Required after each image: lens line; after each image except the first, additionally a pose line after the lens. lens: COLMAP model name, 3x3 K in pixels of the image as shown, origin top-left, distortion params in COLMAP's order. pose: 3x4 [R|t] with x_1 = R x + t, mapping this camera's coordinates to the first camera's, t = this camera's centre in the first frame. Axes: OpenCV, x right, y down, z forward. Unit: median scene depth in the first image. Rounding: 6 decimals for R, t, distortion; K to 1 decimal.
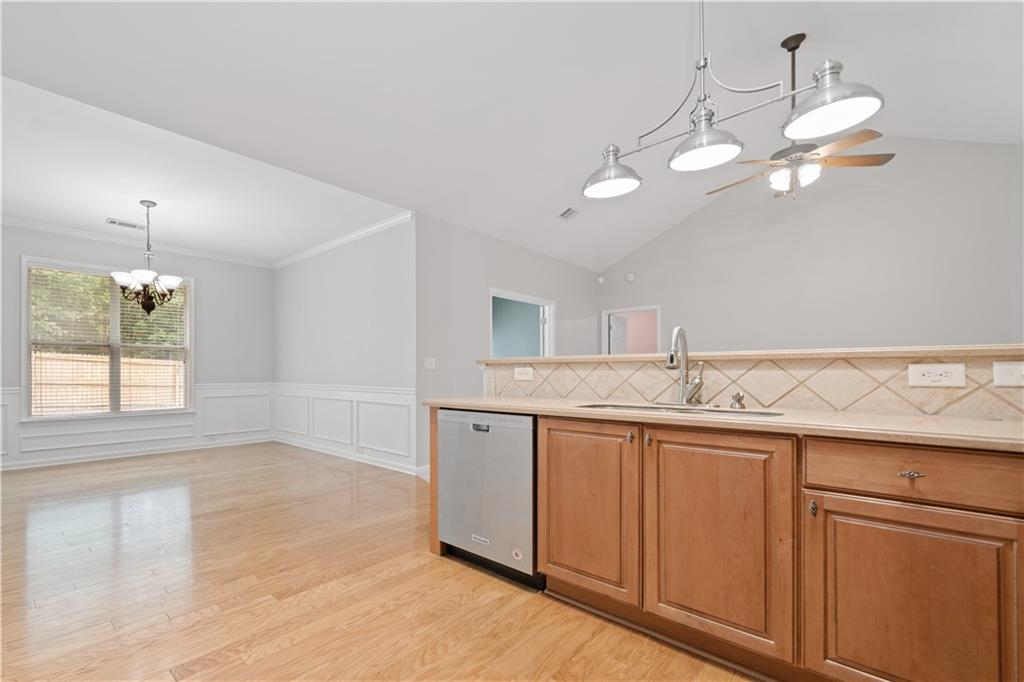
lens RADIAL K [[443.2, 0, 373.5], [0, 443.2, 363.7], [0, 0, 1]] dist [-0.000862, 0.000397]
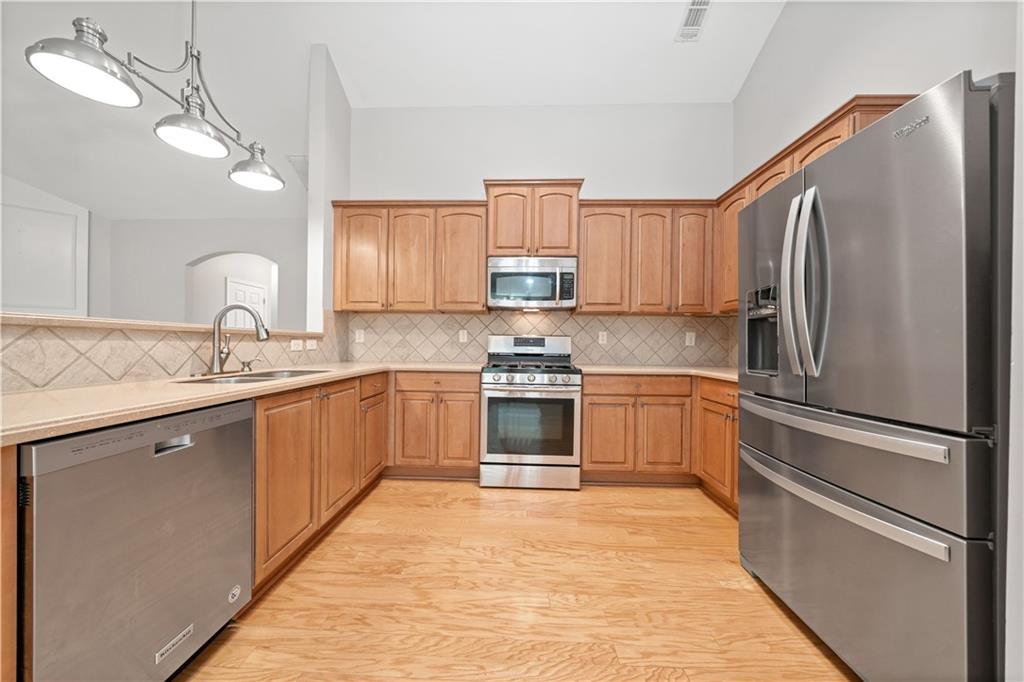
lens RADIAL K [[348.8, 0, 504.1], [0, 348.8, 350.2], [0, 0, 1]] dist [-0.005887, 0.000562]
pose [[-0.735384, -0.016970, 0.677438, -0.321941], [-0.022598, 0.999744, 0.000513, 0.016146], [-0.677273, -0.014932, -0.735580, 0.954355]]
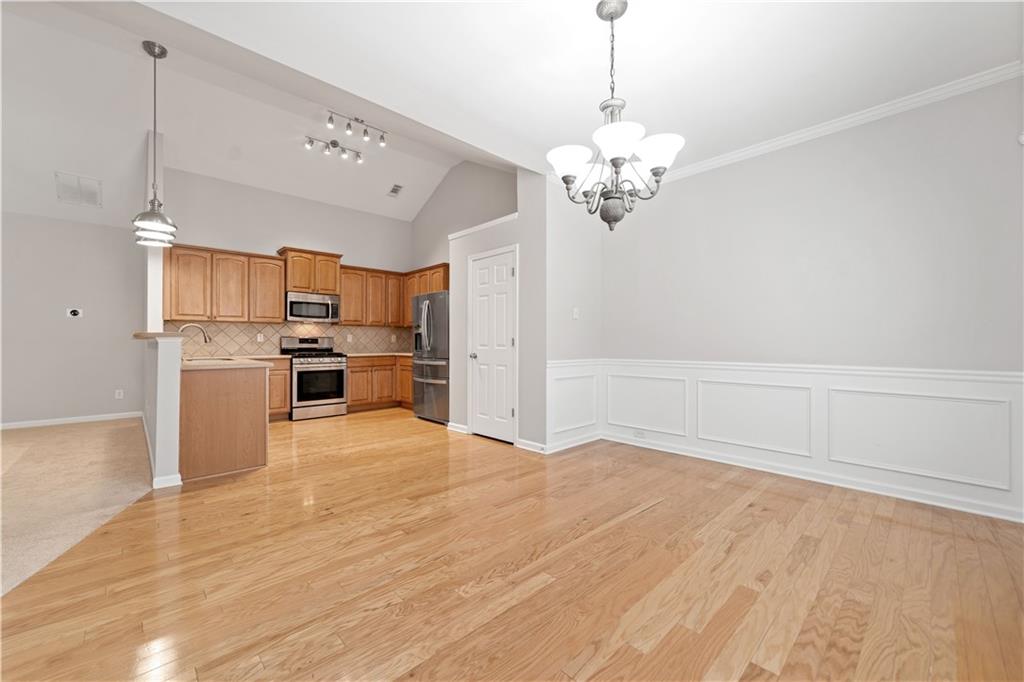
lens RADIAL K [[402.7, 0, 504.9], [0, 402.7, 340.7], [0, 0, 1]] dist [-0.003214, 0.000347]
pose [[-0.999010, 0.001942, -0.044442, -0.624169], [0.002883, 0.999773, -0.021116, 0.038989], [0.044391, -0.021223, -0.998789, 2.464272]]
